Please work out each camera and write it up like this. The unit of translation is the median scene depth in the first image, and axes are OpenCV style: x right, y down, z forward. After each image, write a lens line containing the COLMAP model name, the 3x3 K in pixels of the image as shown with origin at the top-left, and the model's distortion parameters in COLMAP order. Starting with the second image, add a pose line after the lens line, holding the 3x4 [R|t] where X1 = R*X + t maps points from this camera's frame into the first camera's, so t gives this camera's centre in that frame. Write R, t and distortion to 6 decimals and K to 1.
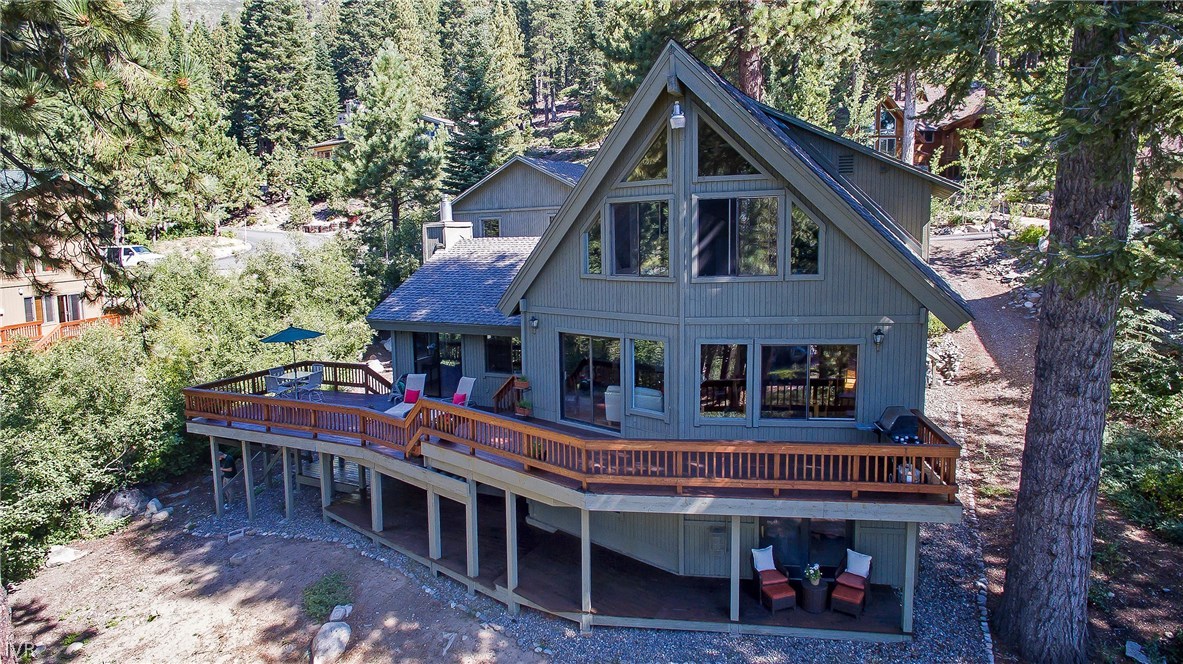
lens RADIAL K [[681.5, 0, 589.4], [0, 681.5, 292.4], [0, 0, 1]] dist [0.014473, -0.000911]
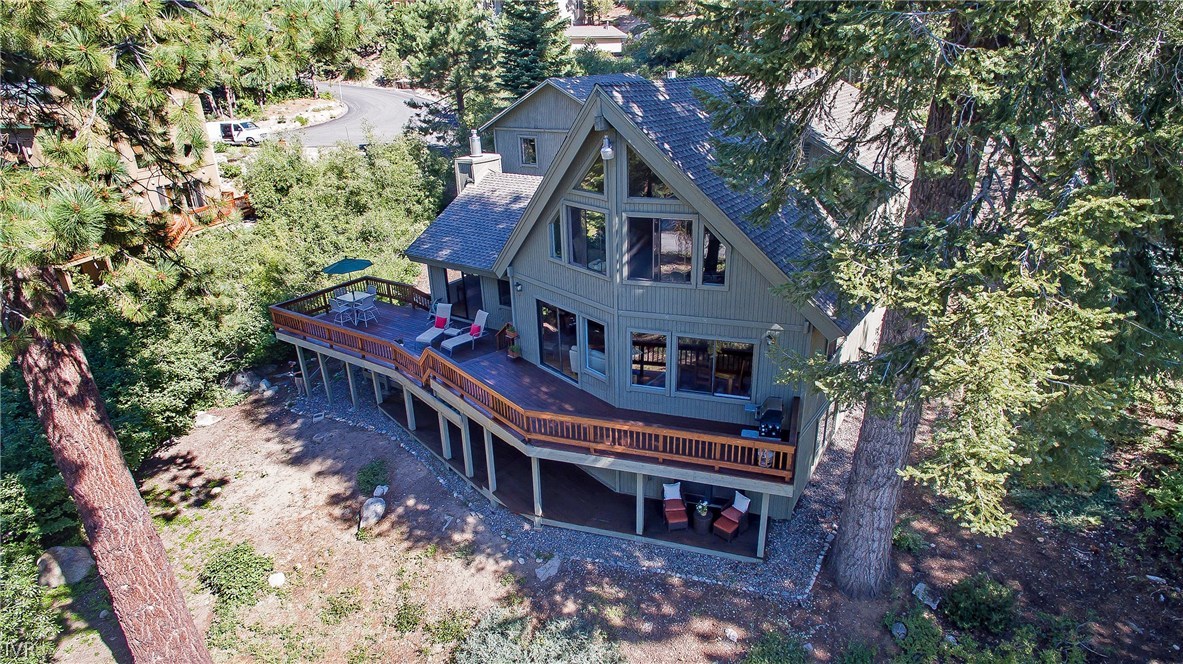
lens RADIAL K [[672.8, 0, 591.5], [0, 672.8, 332.0], [0, 0, 1]] dist [0.014247, 0.000598]
pose [[0.987892, 0.056566, -0.144462, 0.223258], [-0.011341, 0.955001, 0.296387, -0.234536], [0.154727, -0.291160, 0.944079, -0.130252]]
